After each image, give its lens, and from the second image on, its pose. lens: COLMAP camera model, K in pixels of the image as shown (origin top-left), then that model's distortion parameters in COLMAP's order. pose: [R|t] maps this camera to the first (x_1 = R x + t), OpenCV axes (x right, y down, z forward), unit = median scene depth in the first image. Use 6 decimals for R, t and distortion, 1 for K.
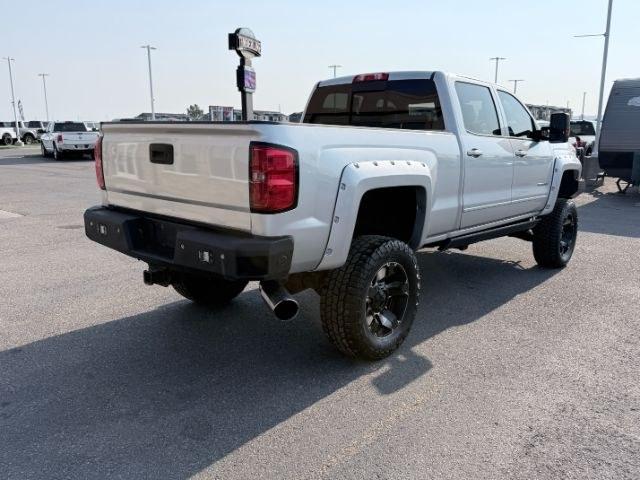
lens RADIAL K [[515.8, 0, 337.9], [0, 515.8, 223.8], [0, 0, 1]] dist [0.025728, -0.046070]
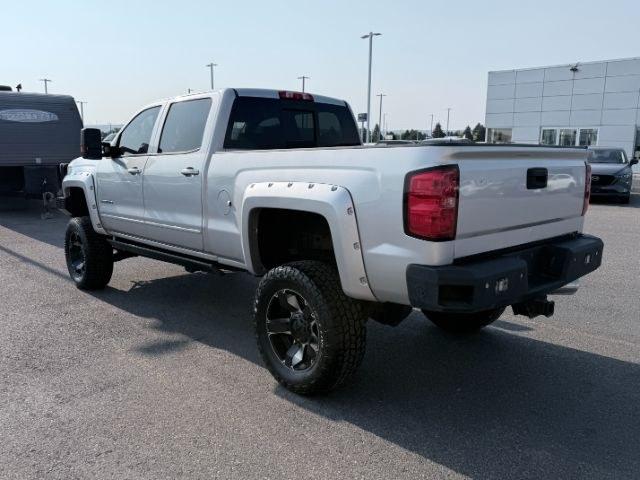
lens RADIAL K [[515.8, 0, 324.1], [0, 515.8, 241.6], [0, 0, 1]] dist [0.025728, -0.046070]
pose [[0.132773, -0.167891, 0.976823, -1.008349], [0.160953, 0.976120, 0.145893, -0.167913], [-0.977991, 0.137852, 0.156625, 0.932448]]
